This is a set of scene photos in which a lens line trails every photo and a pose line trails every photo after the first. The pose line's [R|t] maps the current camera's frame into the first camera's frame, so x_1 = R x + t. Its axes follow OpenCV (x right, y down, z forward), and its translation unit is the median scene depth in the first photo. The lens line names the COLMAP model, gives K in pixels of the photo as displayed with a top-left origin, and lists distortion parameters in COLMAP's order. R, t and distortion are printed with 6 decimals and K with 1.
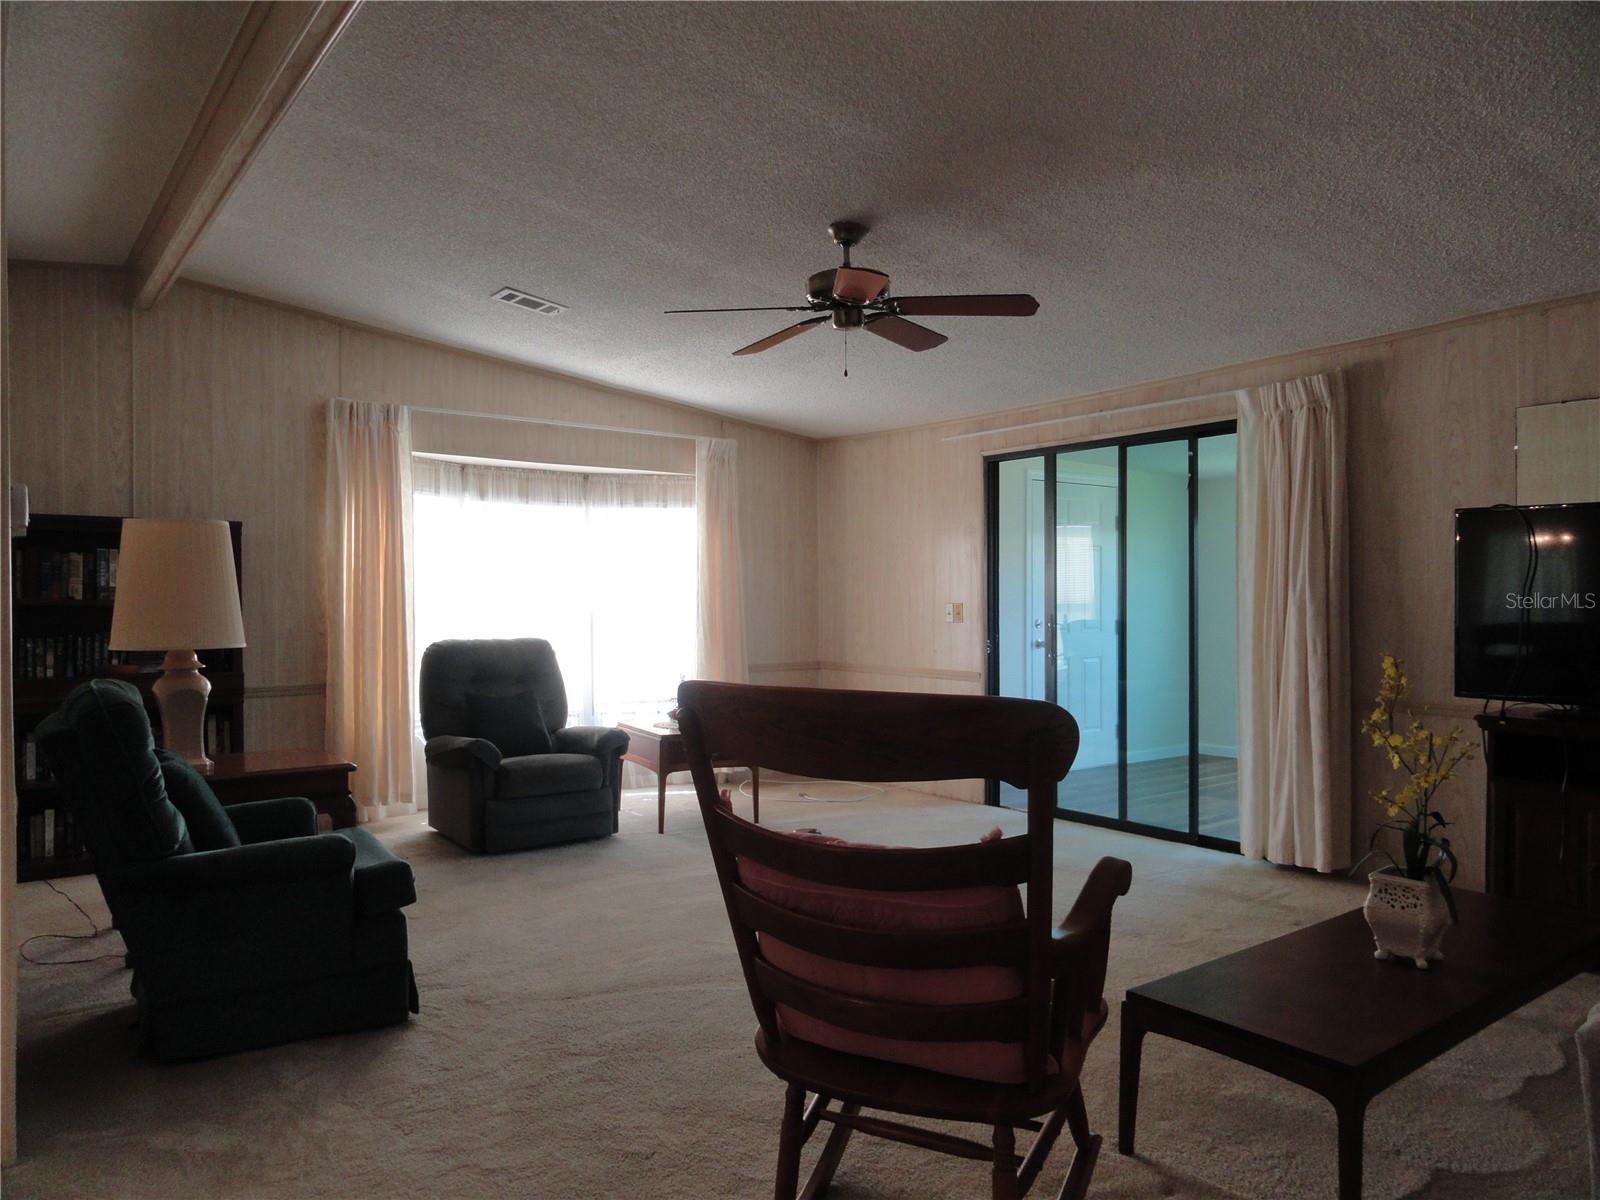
lens RADIAL K [[1108.6, 0, 798.1], [0, 1108.6, 600.4], [0, 0, 1]] dist [-0.004365, 0.005631]
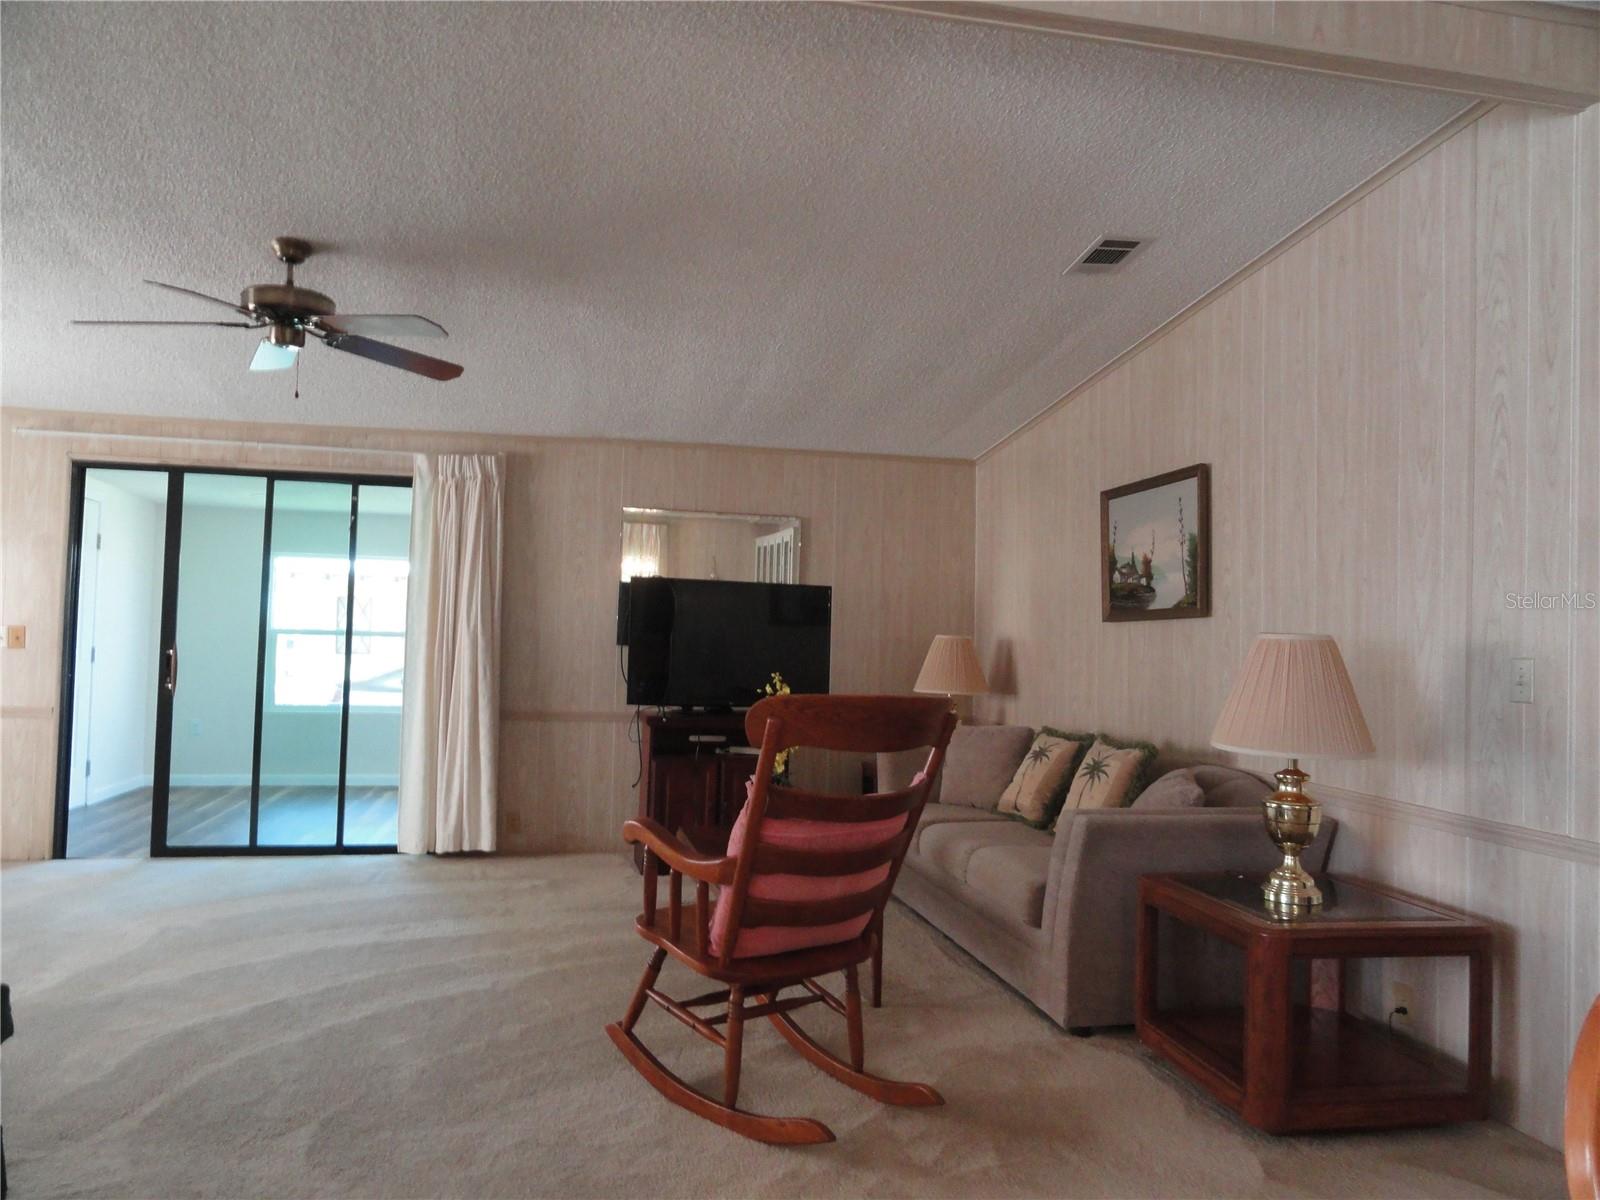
lens RADIAL K [[1108.6, 0, 809.6], [0, 1108.6, 603.3], [0, 0, 1]] dist [-0.004365, 0.005631]
pose [[0.415397, 0.044402, 0.908556, -0.462188], [-0.025439, 0.998984, -0.037191, 0.001219], [-0.909284, -0.007664, 0.416105, 0.128218]]
